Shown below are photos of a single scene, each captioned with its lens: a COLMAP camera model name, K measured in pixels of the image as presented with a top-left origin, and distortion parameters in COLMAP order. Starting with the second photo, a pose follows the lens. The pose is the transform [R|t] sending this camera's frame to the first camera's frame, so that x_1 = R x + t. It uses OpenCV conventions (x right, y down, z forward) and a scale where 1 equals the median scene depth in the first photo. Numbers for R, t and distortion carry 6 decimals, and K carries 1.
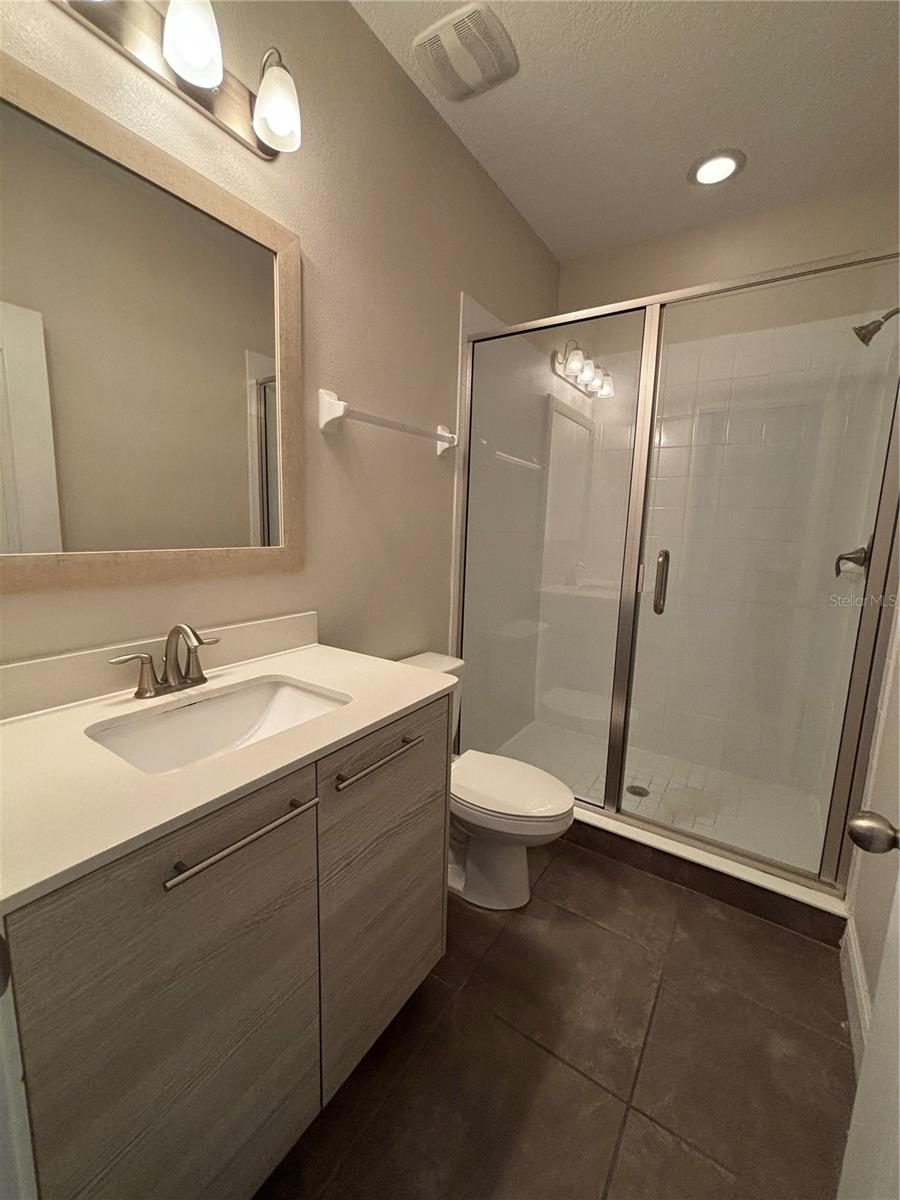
lens RADIAL K [[485.3, 0, 450.0], [0, 485.3, 600.0], [0, 0, 1]] dist [0.001915, 0.000327]
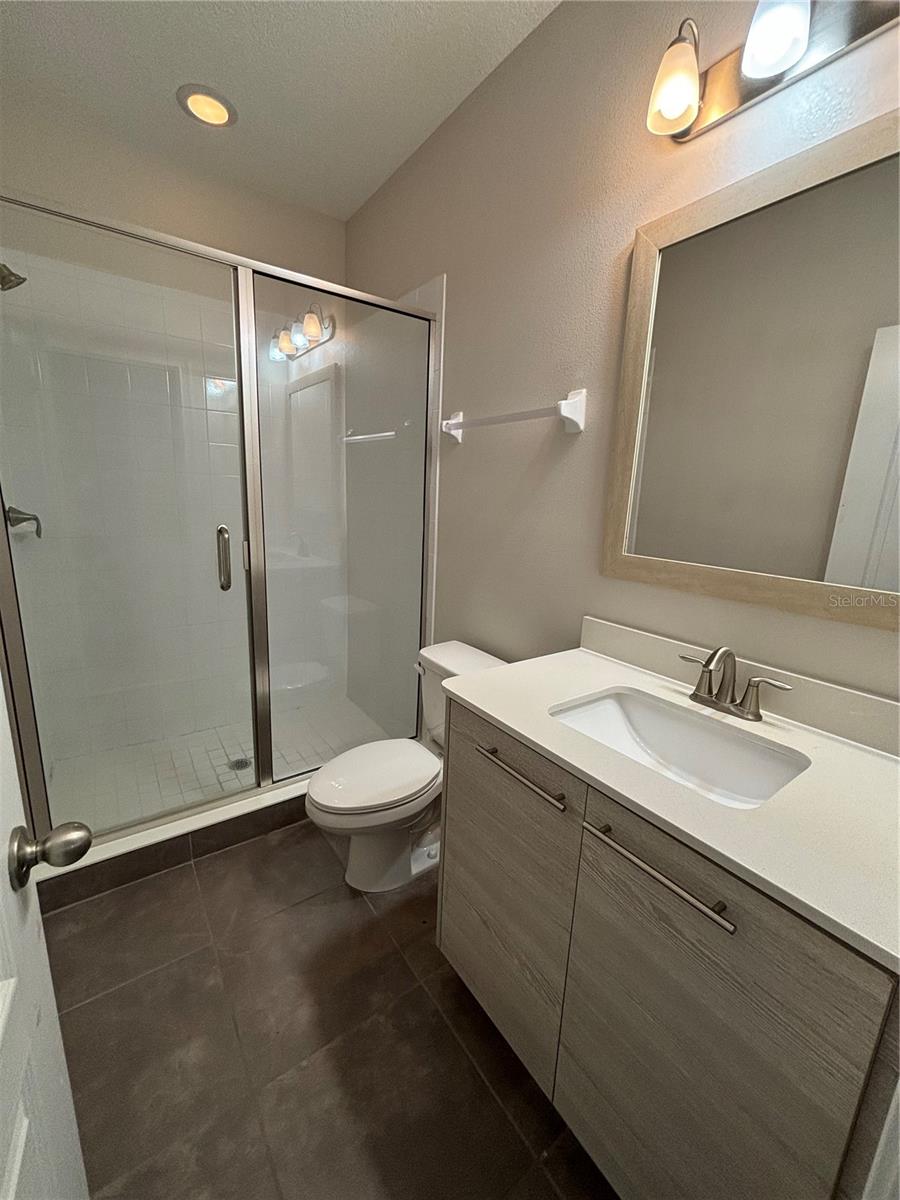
lens RADIAL K [[485.3, 0, 450.0], [0, 485.3, 600.0], [0, 0, 1]] dist [0.001915, 0.000327]
pose [[-0.352729, 0.155363, -0.922738, 0.551858], [-0.200941, 0.950538, 0.236857, -0.163542], [0.913896, 0.268962, -0.304063, 0.776184]]
